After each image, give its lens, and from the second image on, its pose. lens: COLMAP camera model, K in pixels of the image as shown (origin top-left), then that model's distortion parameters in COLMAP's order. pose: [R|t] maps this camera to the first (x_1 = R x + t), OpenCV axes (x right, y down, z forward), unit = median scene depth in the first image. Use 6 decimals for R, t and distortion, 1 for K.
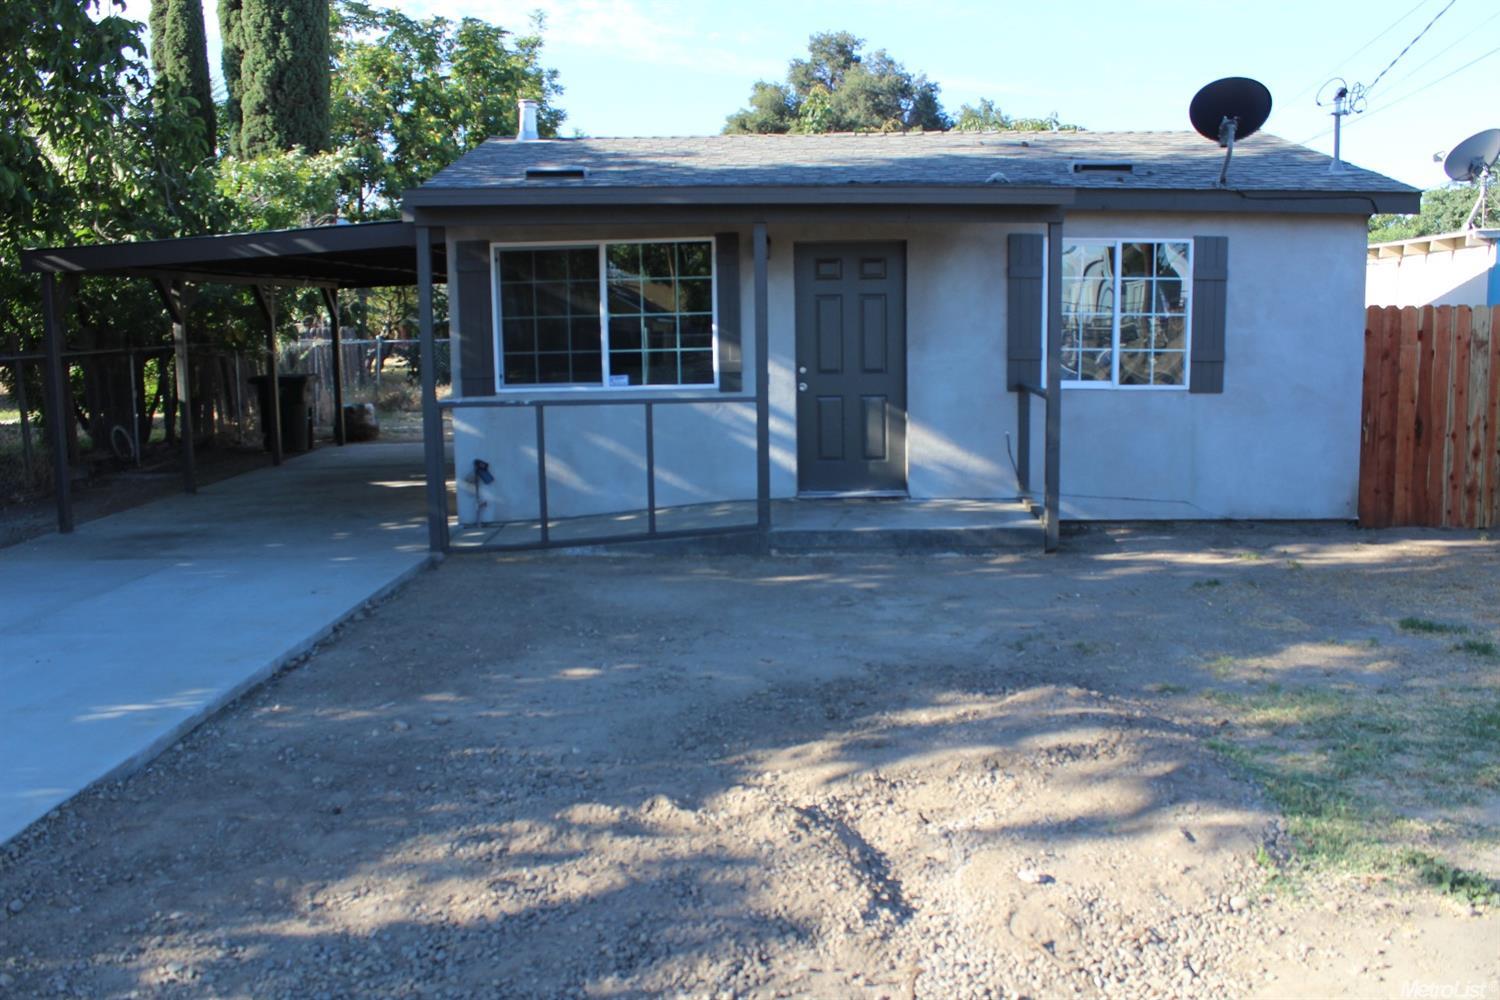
lens RADIAL K [[1274.9, 0, 750.0], [0, 1274.9, 500.0], [0, 0, 1]] dist [-0.153590, 0.129277]
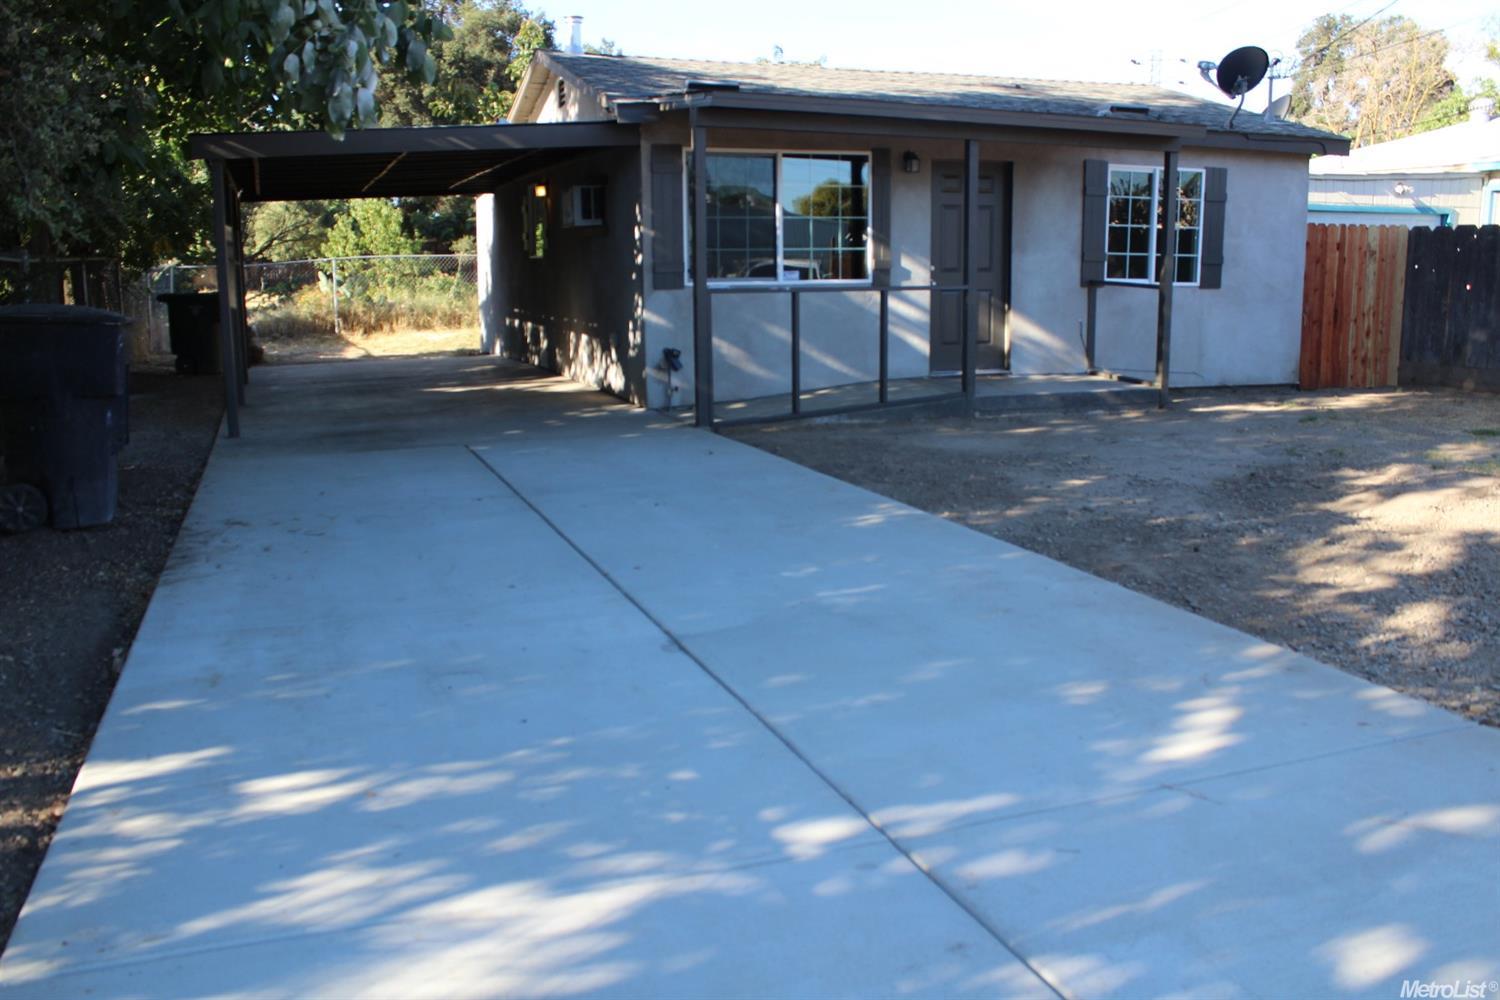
lens RADIAL K [[1274.9, 0, 750.0], [0, 1274.9, 500.0], [0, 0, 1]] dist [-0.153590, 0.129277]
pose [[0.929912, -0.061184, 0.362658, -0.565473], [0.045402, 0.997620, 0.051890, 0.045073], [-0.364970, -0.031788, 0.930477, -0.041861]]
